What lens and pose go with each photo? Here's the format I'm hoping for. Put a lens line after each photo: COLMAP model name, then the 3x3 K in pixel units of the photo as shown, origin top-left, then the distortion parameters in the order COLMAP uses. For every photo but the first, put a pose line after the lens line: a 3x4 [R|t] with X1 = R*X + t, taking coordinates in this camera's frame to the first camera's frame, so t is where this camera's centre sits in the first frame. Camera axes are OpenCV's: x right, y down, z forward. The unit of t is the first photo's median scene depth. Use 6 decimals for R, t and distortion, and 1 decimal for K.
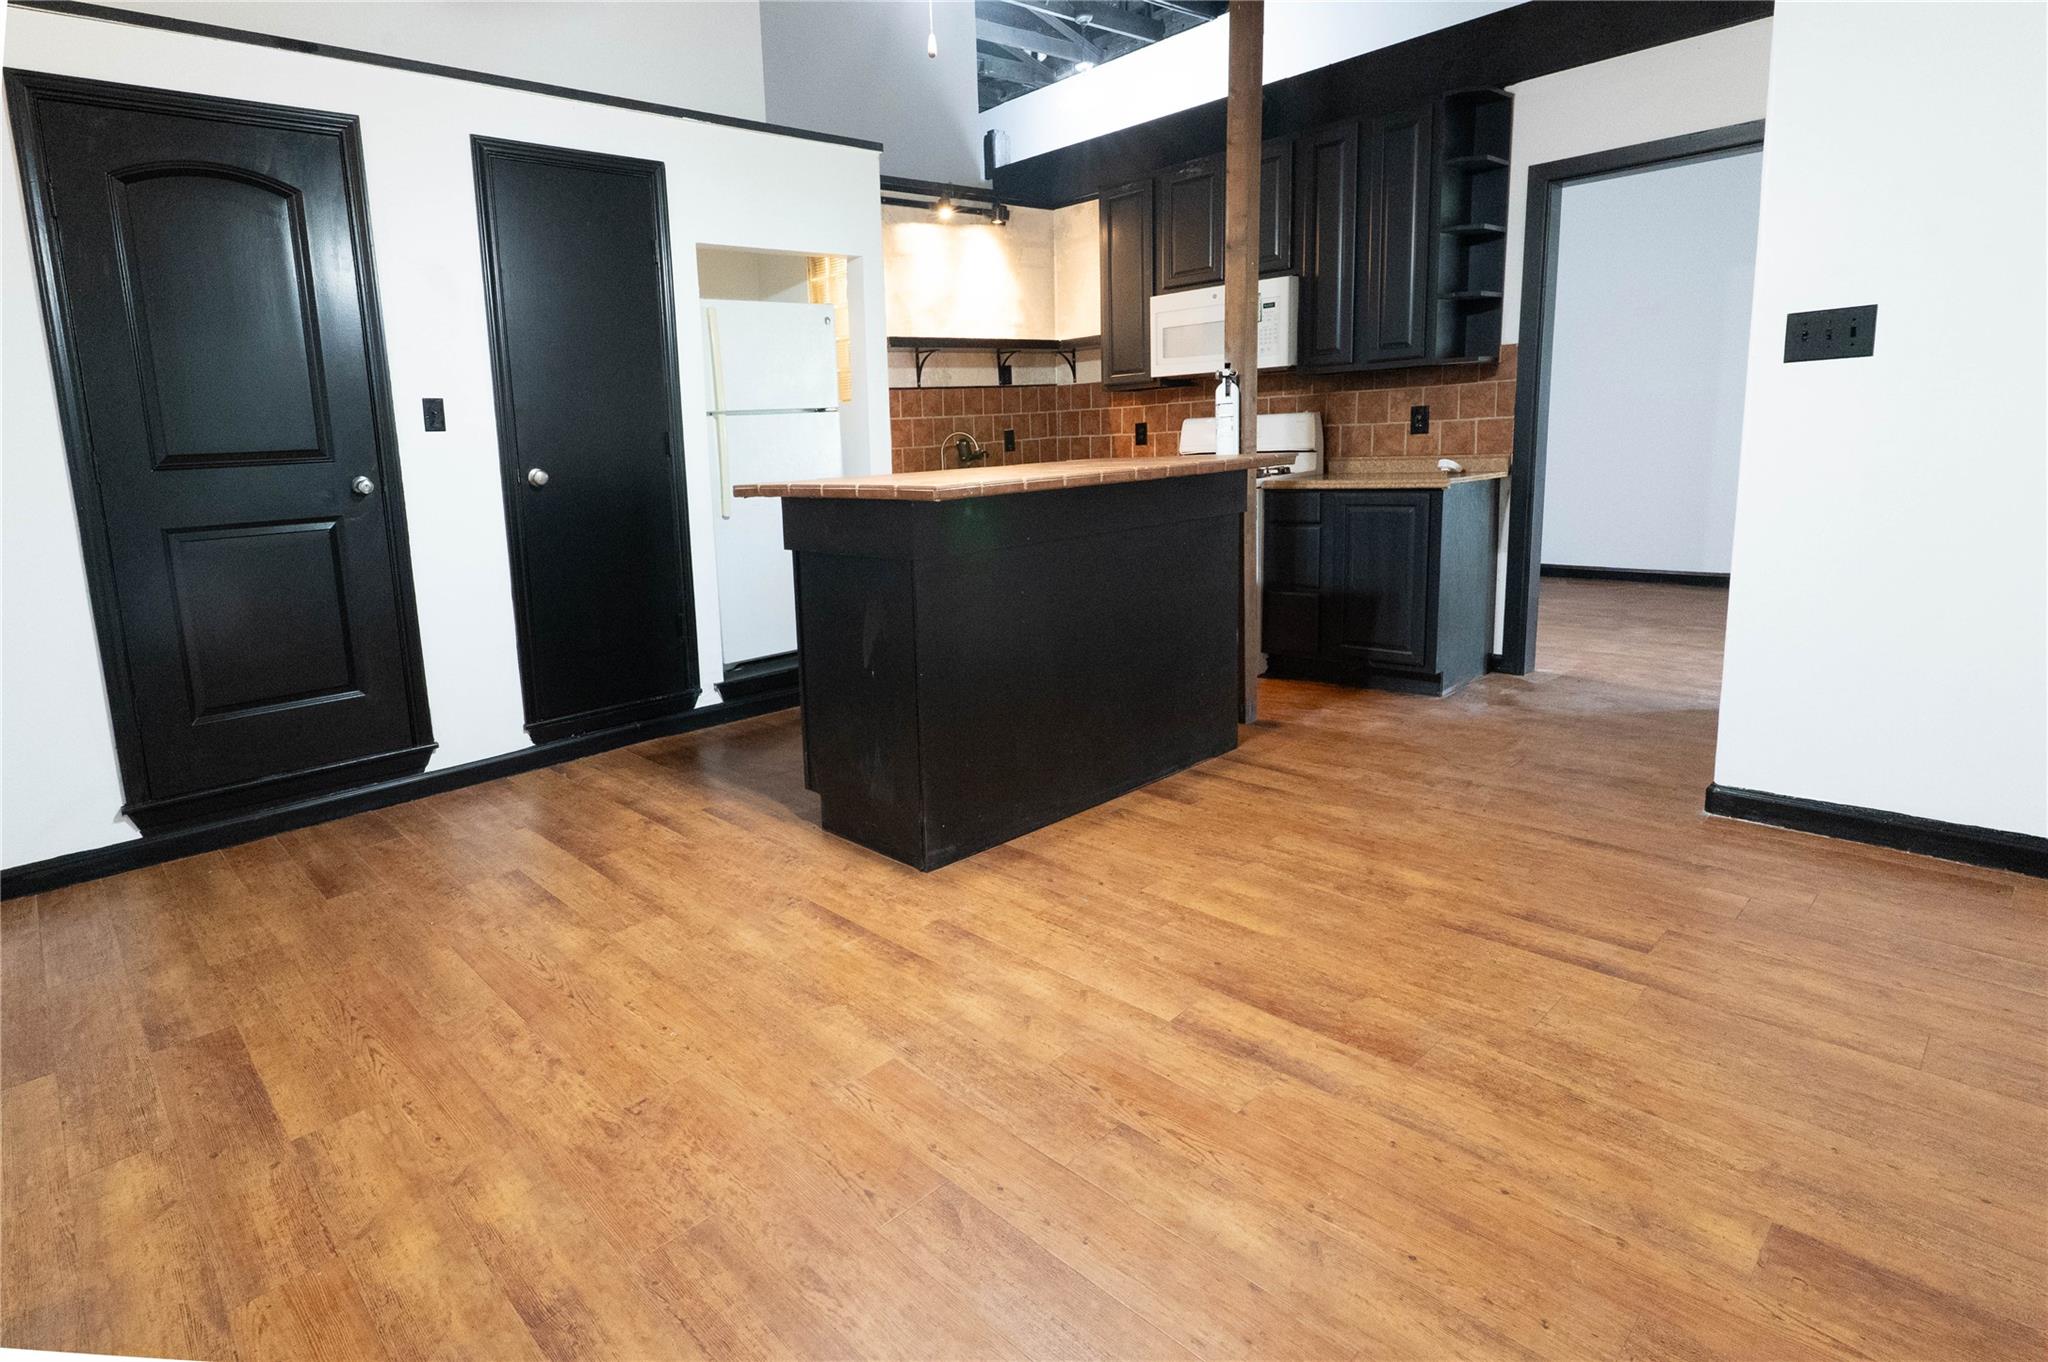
lens RADIAL K [[1061.1, 0, 892.5], [0, 1061.1, 623.6], [0, 0, 1]] dist [-0.005923, 0.001073]
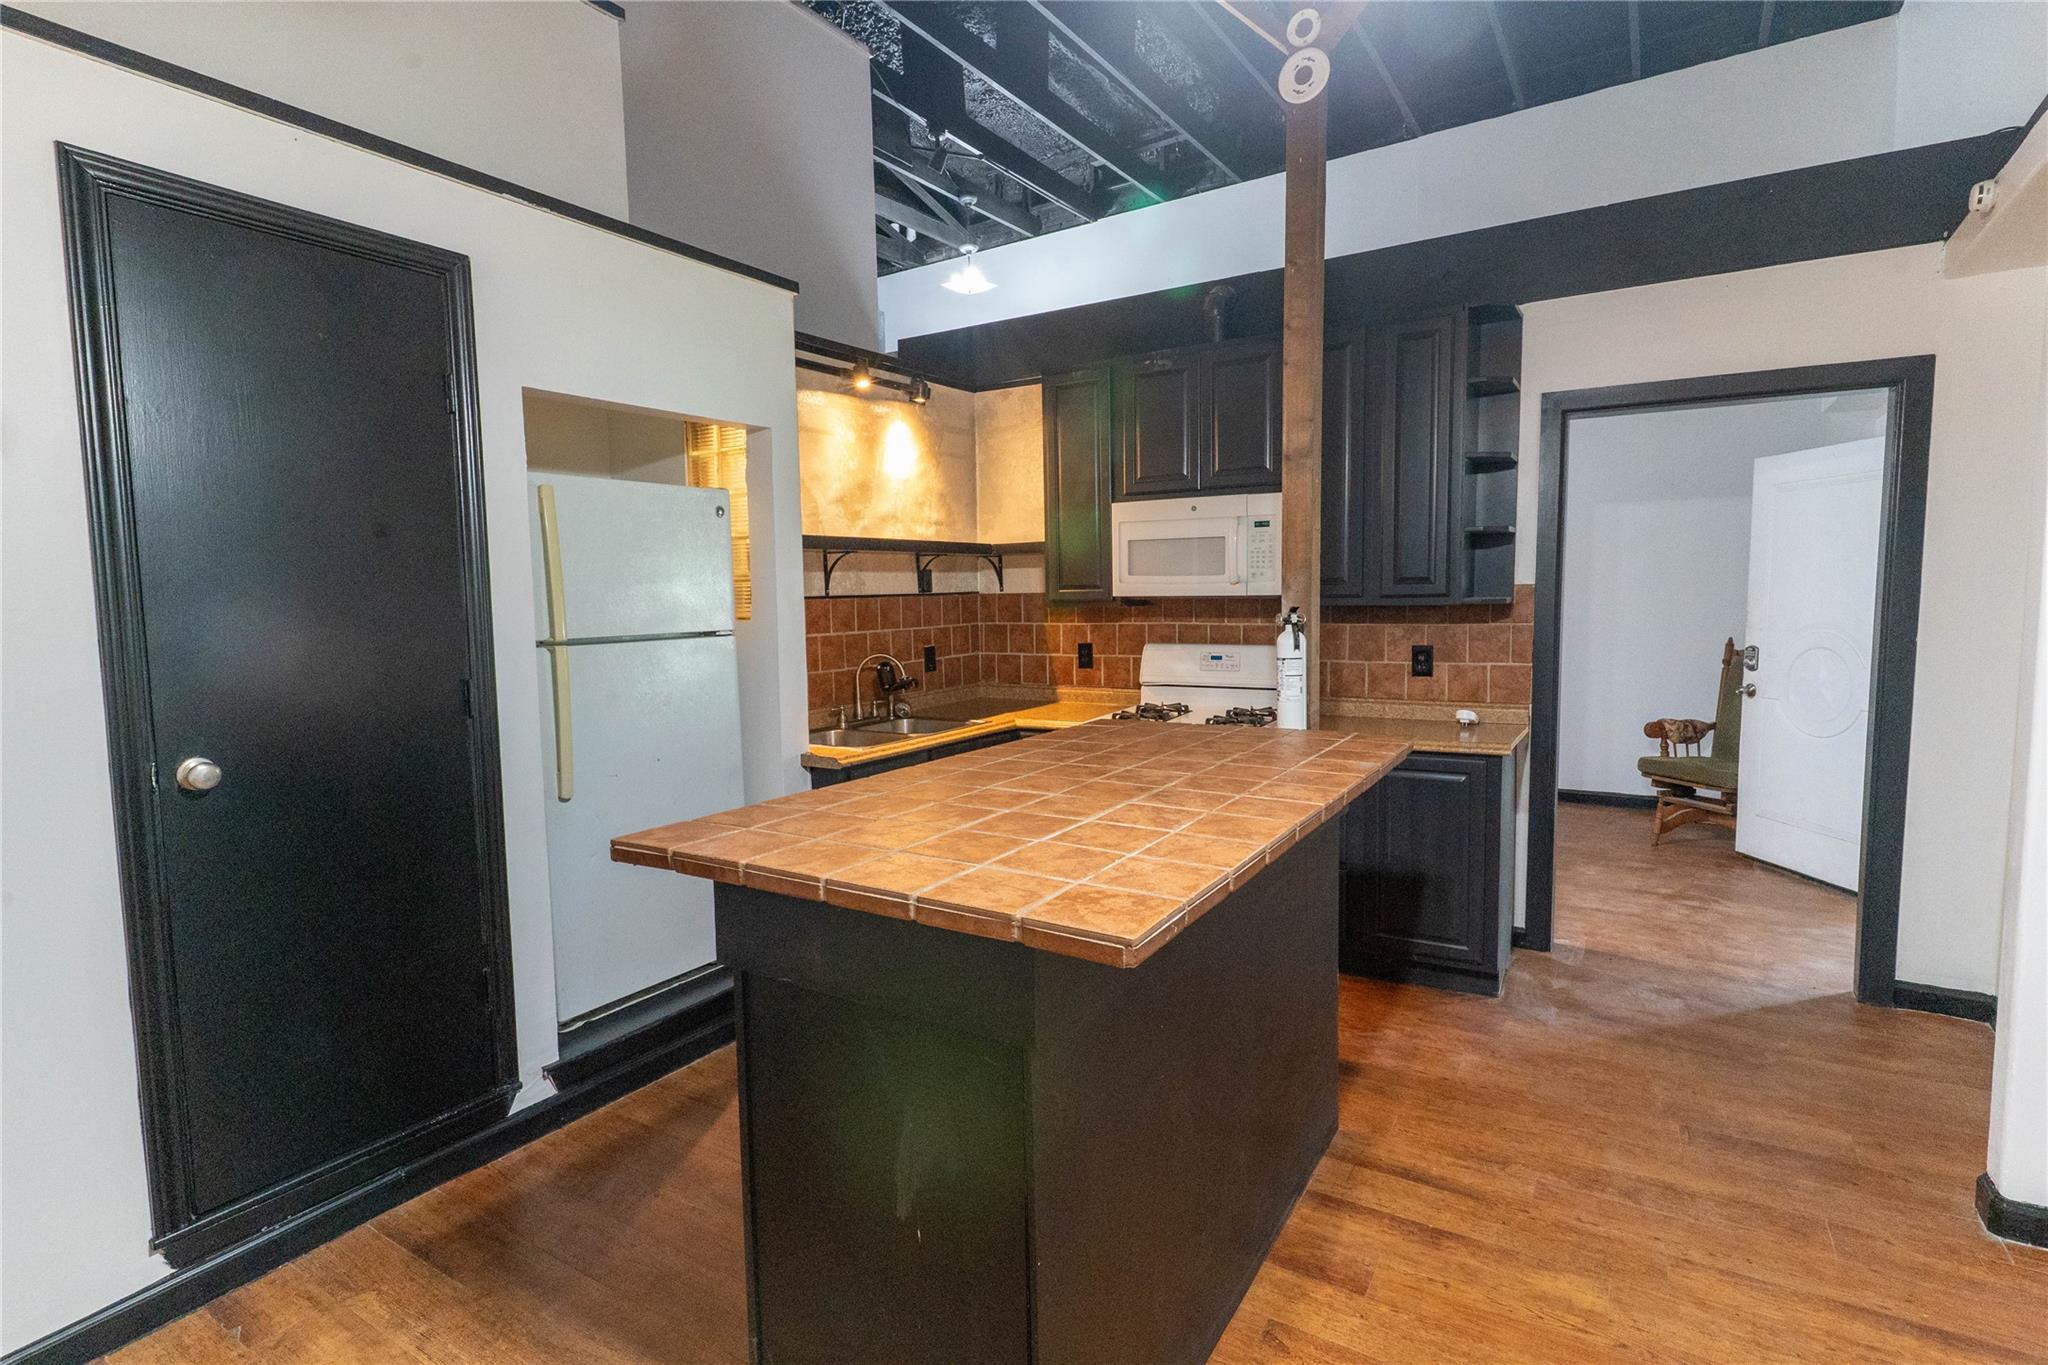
lens RADIAL K [[977.8, 0, 1024.3], [0, 977.8, 692.2], [0, 0, 1]] dist [0.000294, 0.000673]
pose [[0.950345, 0.000323, 0.311198, -0.073432], [0.024519, 0.996813, -0.075909, -0.110883], [-0.310231, 0.079770, 0.947309, 0.325742]]
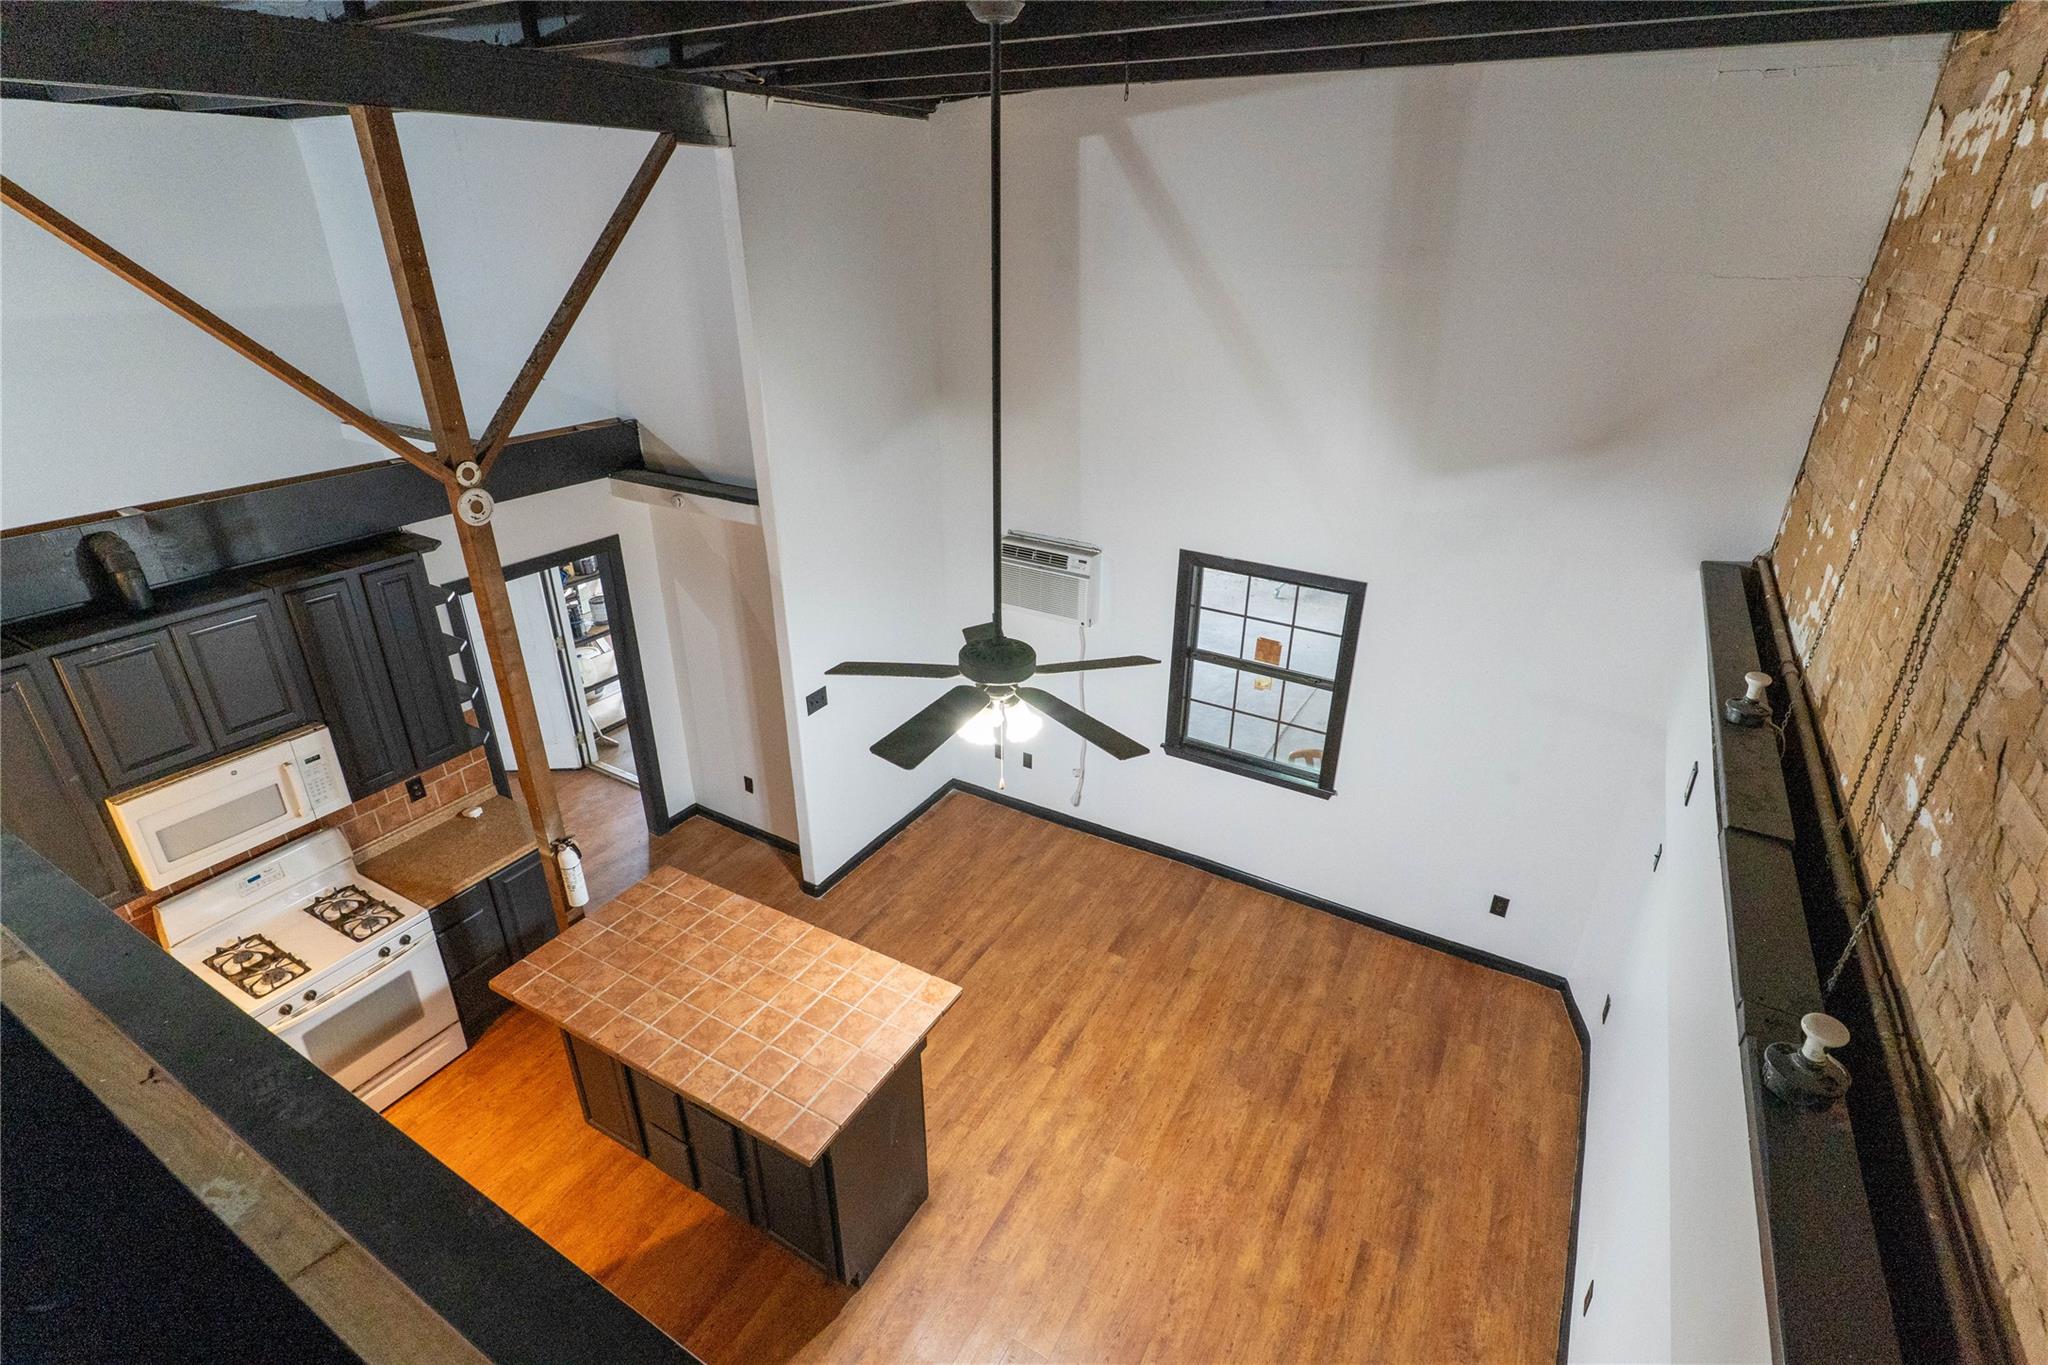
lens RADIAL K [[977.8, 0, 1046.4], [0, 977.8, 691.8], [0, 0, 1]] dist [0.000294, 0.000673]
pose [[-0.369686, -0.372042, 0.851421, -0.617054], [0.145674, 0.881797, 0.448567, -0.656363], [-0.917666, 0.289859, -0.271792, 0.622576]]
